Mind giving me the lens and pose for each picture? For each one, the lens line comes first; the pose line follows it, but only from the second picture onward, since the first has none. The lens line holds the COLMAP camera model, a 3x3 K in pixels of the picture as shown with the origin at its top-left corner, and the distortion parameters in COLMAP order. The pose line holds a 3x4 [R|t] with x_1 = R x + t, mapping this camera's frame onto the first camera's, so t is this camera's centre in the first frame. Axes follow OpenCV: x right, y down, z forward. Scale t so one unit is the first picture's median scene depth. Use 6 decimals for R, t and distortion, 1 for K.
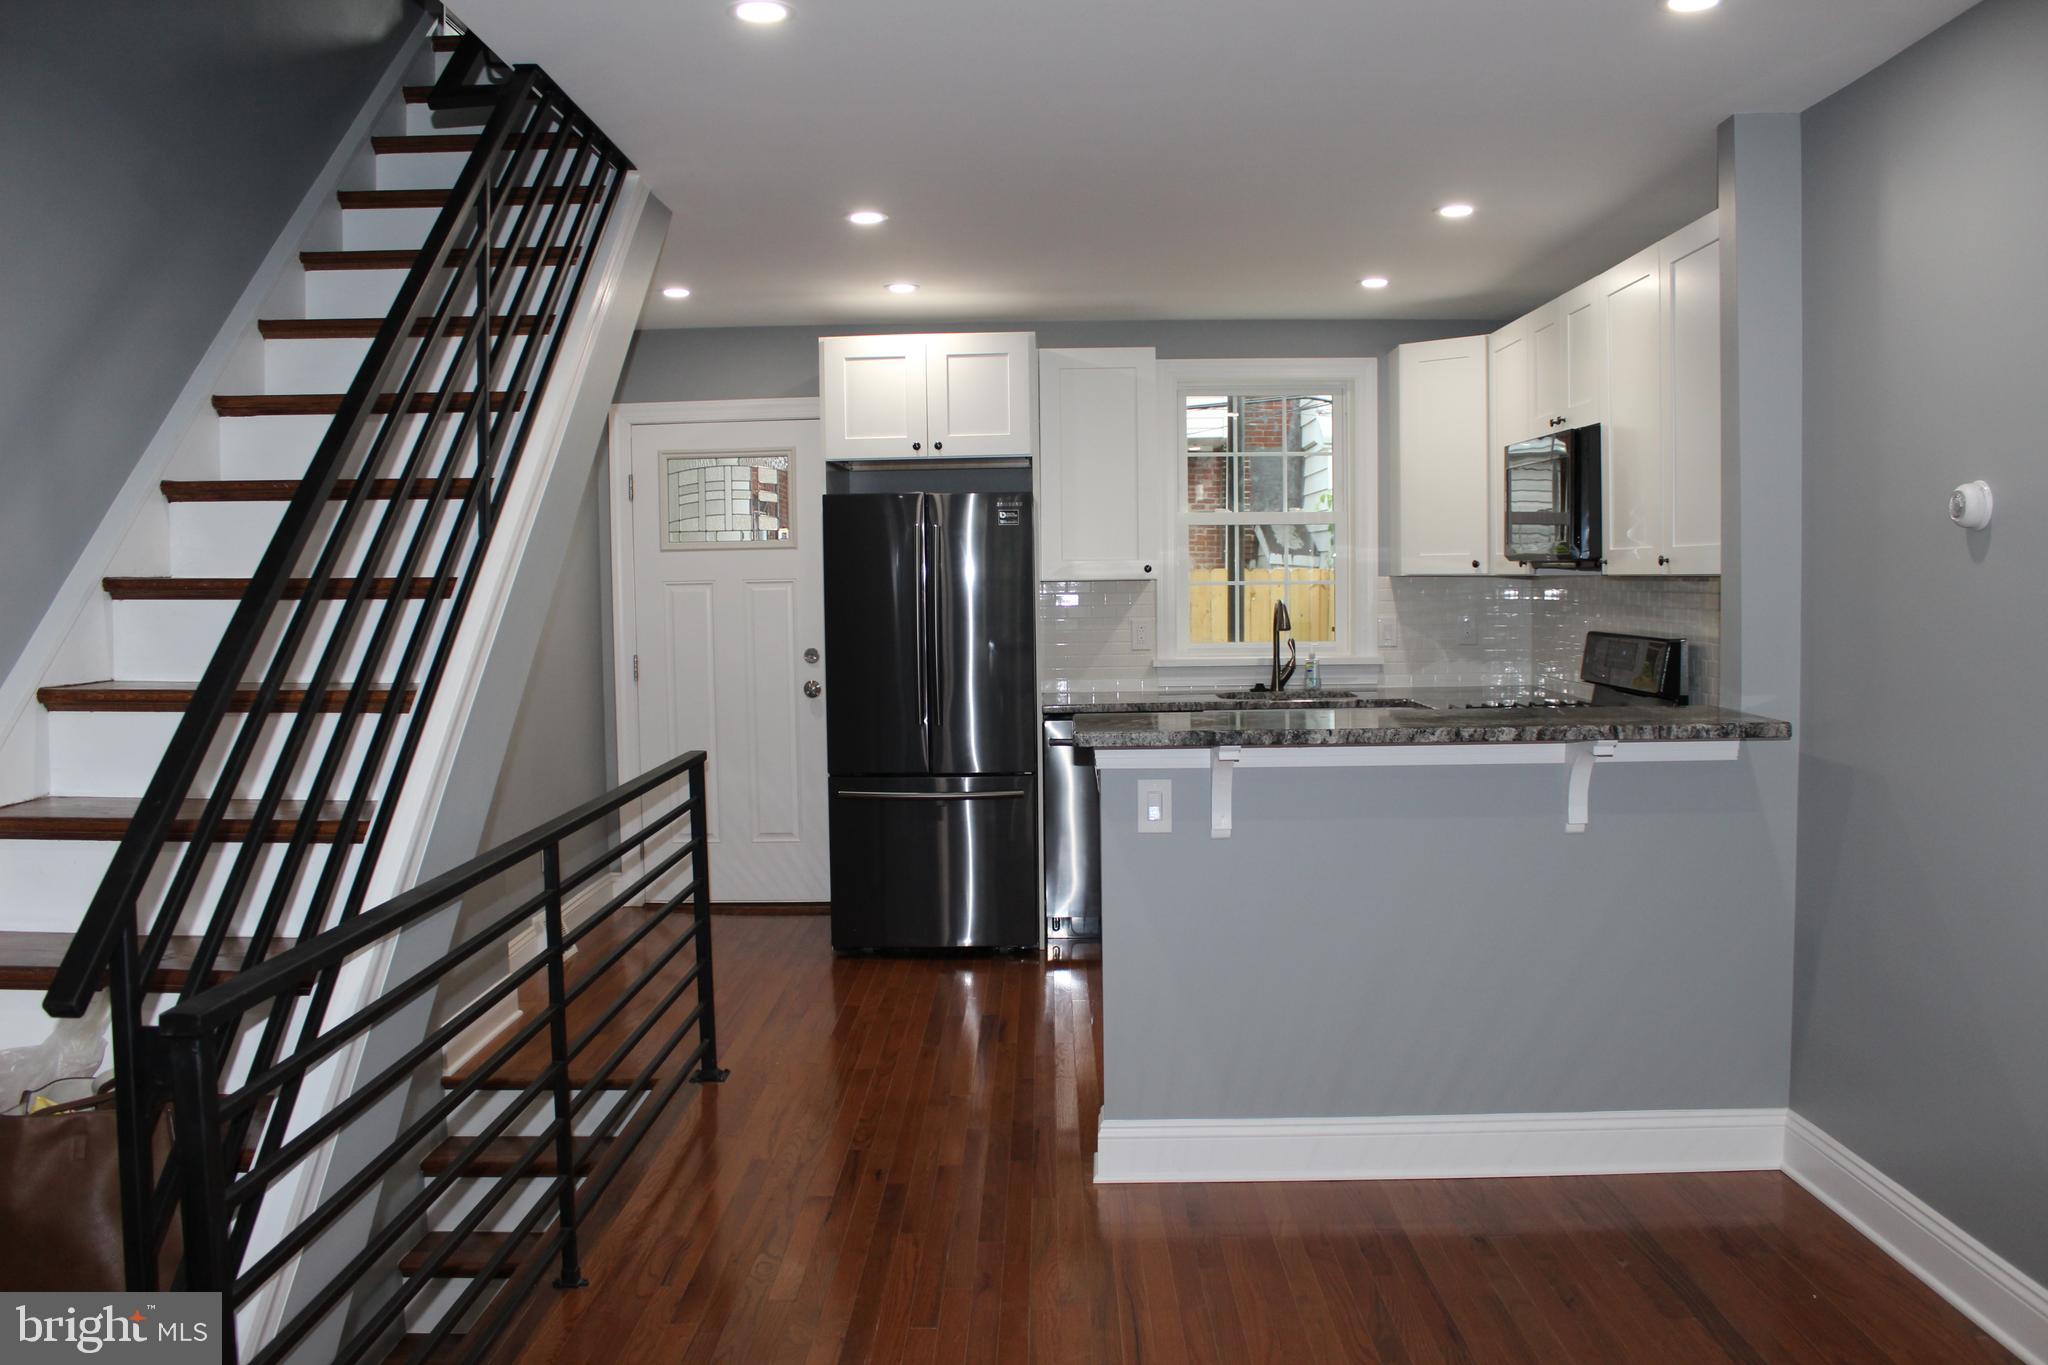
lens RADIAL K [[1683.3, 0, 1009.7], [0, 1683.3, 684.6], [0, 0, 1]] dist [-0.161570, 0.140094]
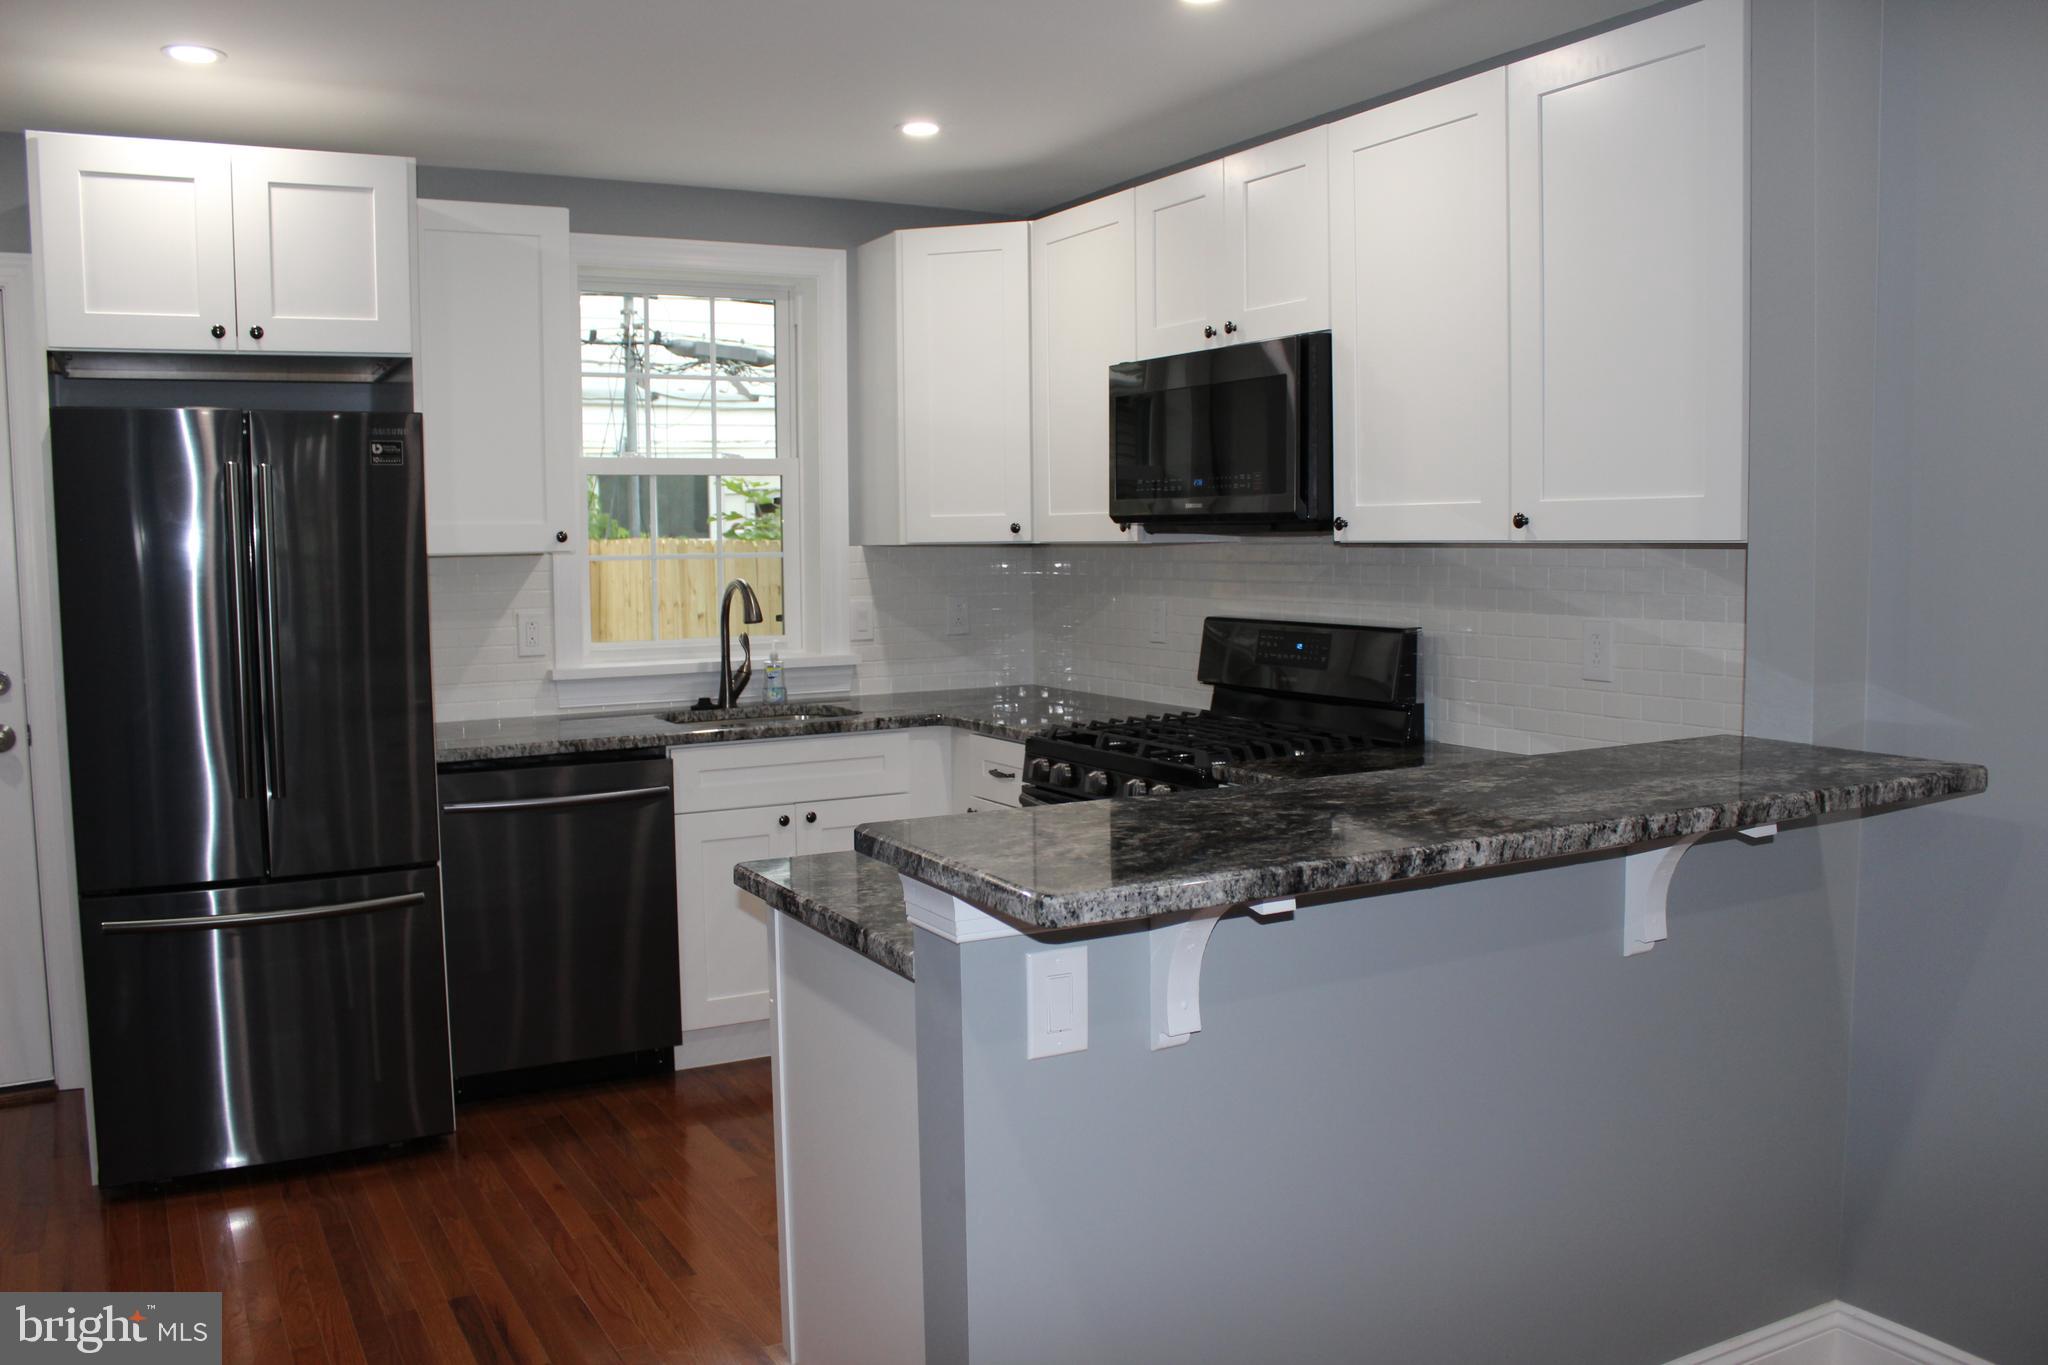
lens RADIAL K [[1683.3, 0, 1009.7], [0, 1683.3, 684.6], [0, 0, 1]] dist [-0.161570, 0.140094]
pose [[0.864047, -0.041391, 0.501707, -0.106215], [0.033349, 0.999131, 0.024995, -0.021904], [-0.502305, -0.004865, 0.864677, 0.356574]]
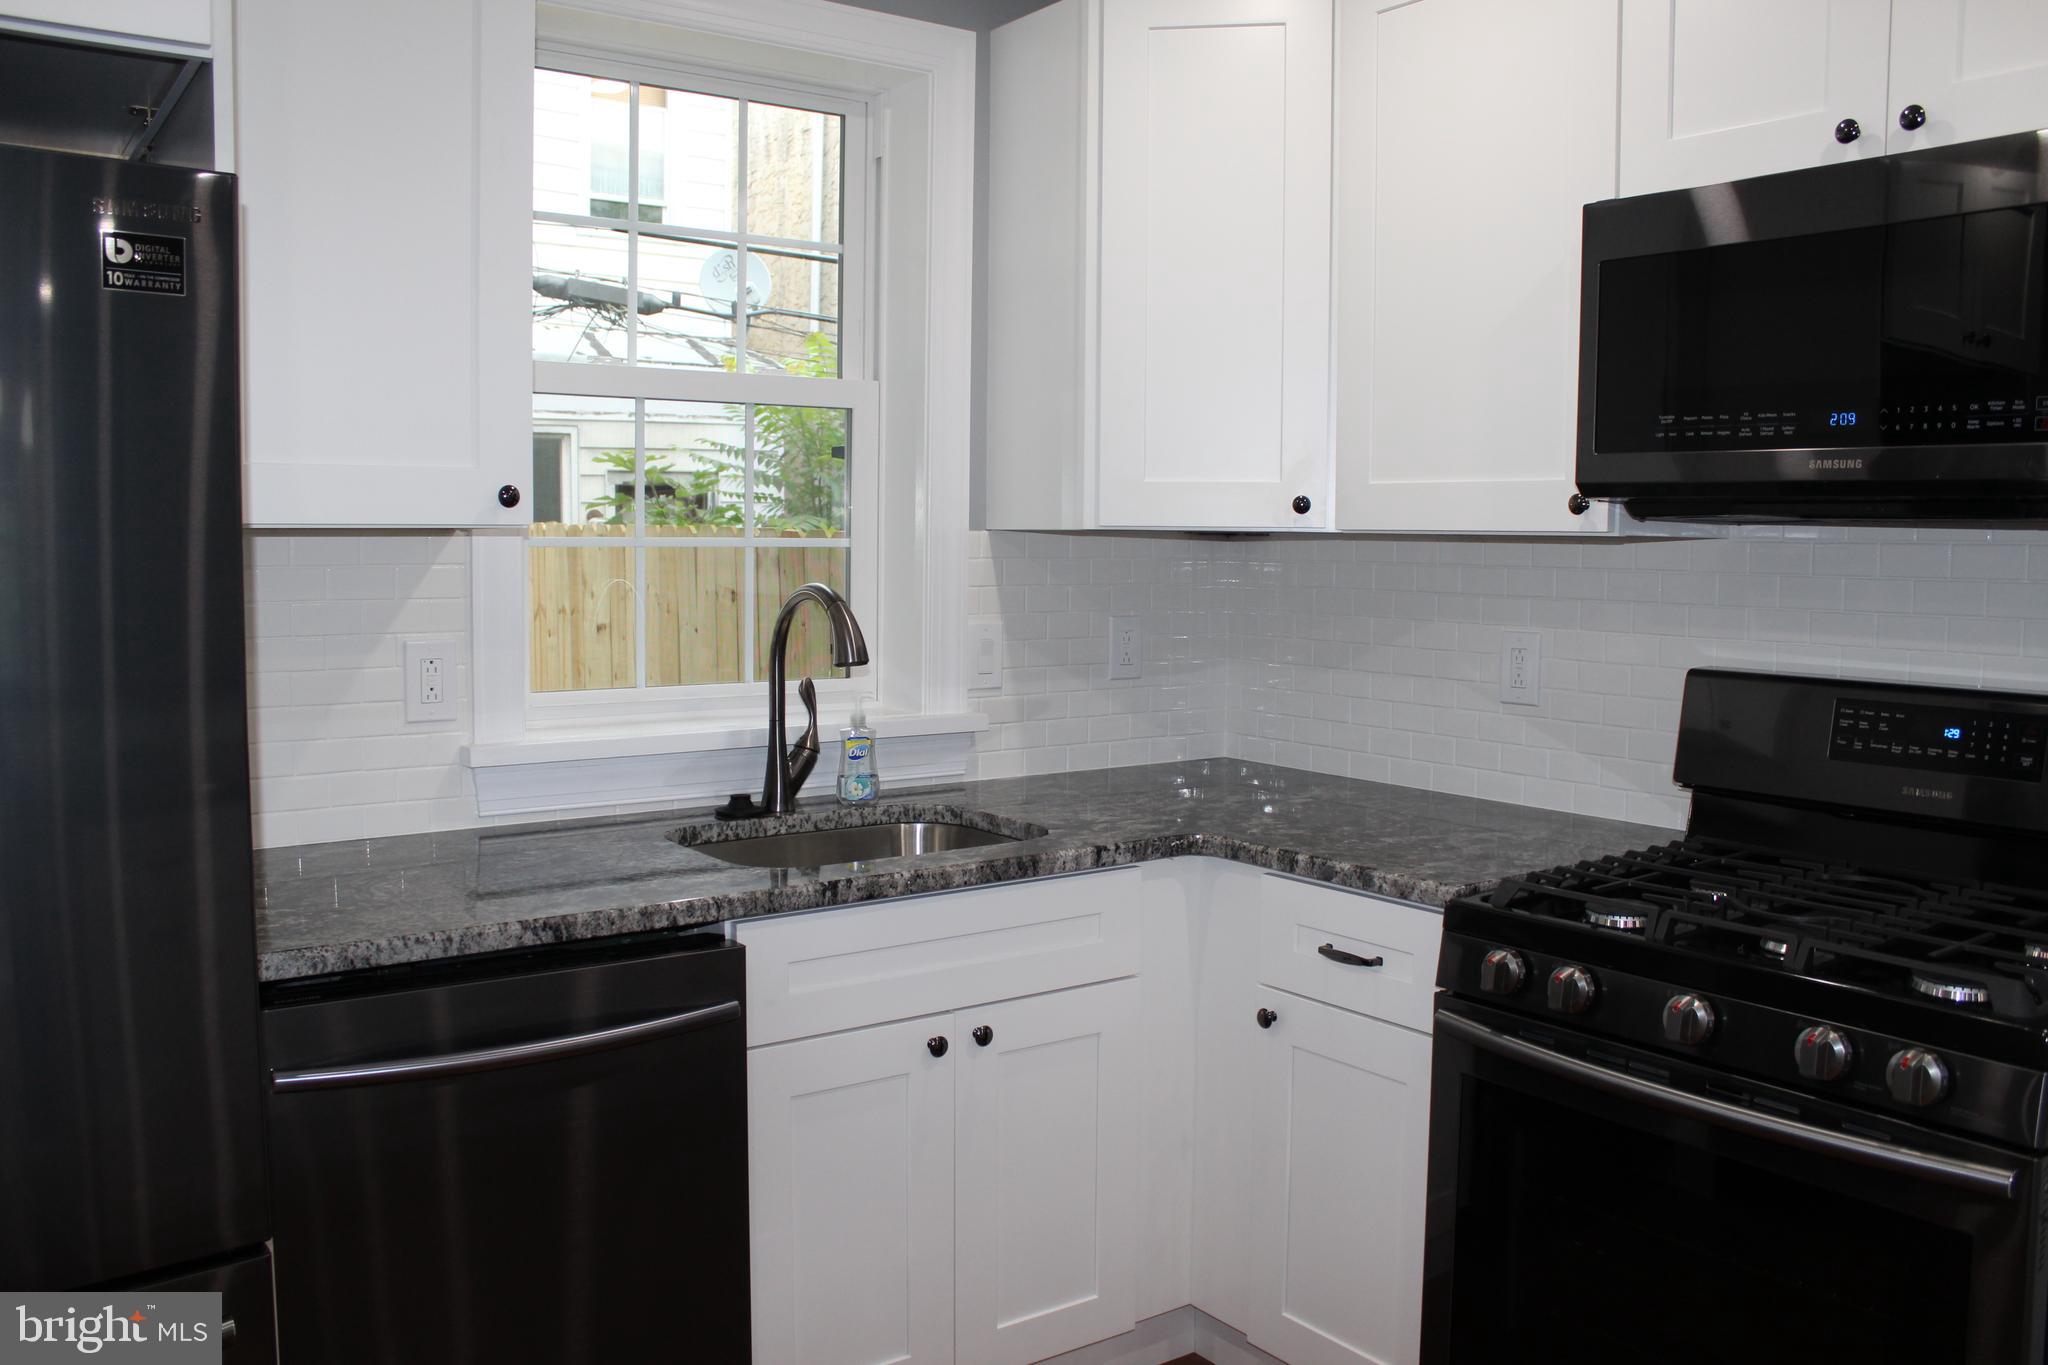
lens RADIAL K [[1683.3, 0, 1009.7], [0, 1683.3, 684.6], [0, 0, 1]] dist [-0.161570, 0.140094]
pose [[0.799853, -0.032336, 0.599325, -0.041831], [0.019671, 0.999424, 0.027670, -0.040638], [-0.599874, -0.010342, 0.800028, 0.716160]]
